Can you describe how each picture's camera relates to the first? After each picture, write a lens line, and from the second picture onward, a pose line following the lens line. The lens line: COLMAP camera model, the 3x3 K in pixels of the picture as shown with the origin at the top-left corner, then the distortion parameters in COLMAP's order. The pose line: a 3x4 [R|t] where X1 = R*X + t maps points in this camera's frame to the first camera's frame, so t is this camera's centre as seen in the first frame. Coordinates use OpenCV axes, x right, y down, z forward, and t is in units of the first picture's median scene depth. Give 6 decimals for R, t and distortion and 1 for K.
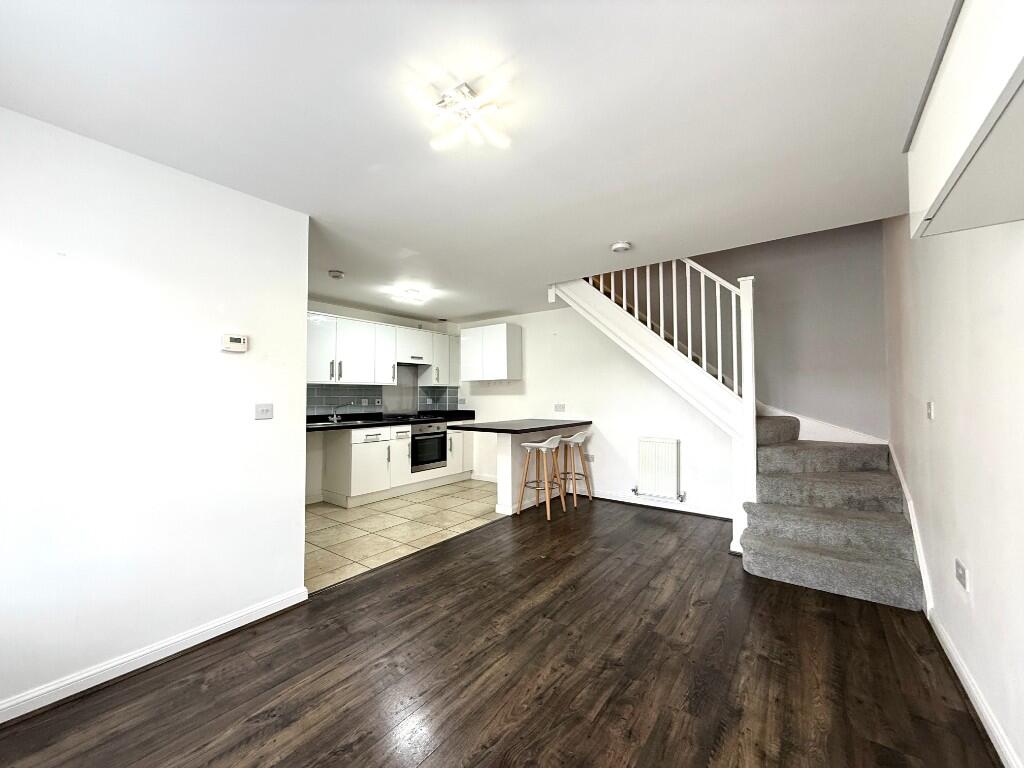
lens RADIAL K [[406.9, 0, 512.0], [0, 406.9, 384.0], [0, 0, 1]] dist [-0.001191, -0.000076]
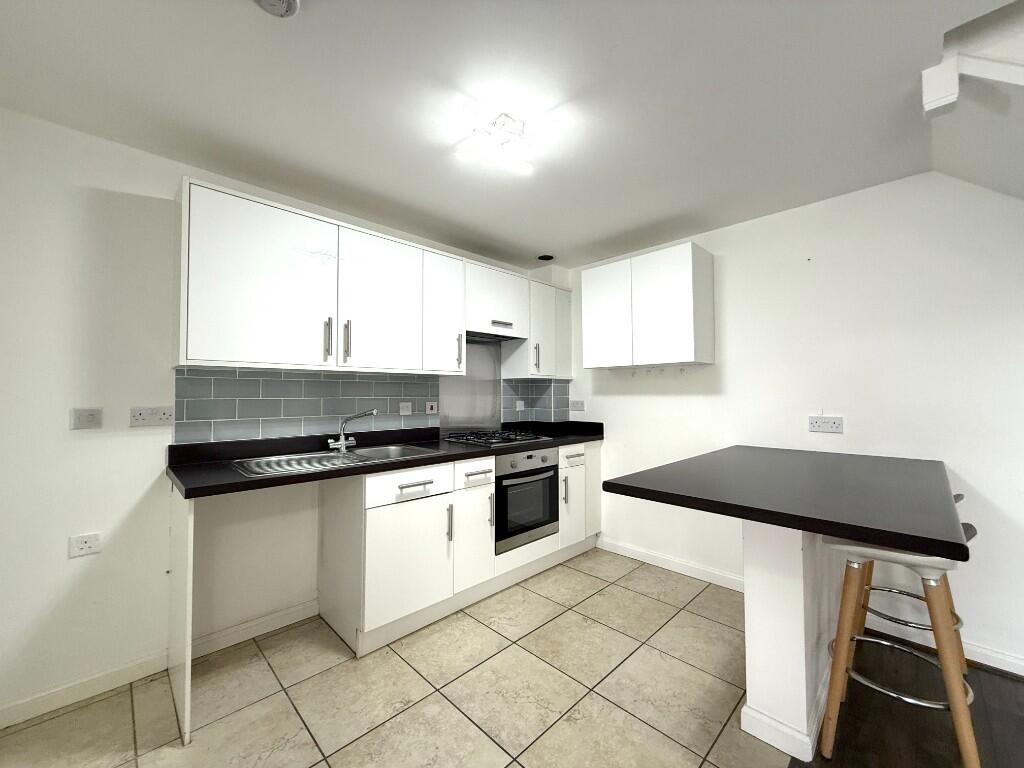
lens RADIAL K [[406.9, 0, 512.0], [0, 406.9, 384.0], [0, 0, 1]] dist [-0.001191, -0.000076]
pose [[0.988906, 0.000921, -0.148540, -0.152795], [-0.000031, 0.999982, 0.005994, 0.011158], [0.148543, -0.005923, 0.988888, 0.513798]]
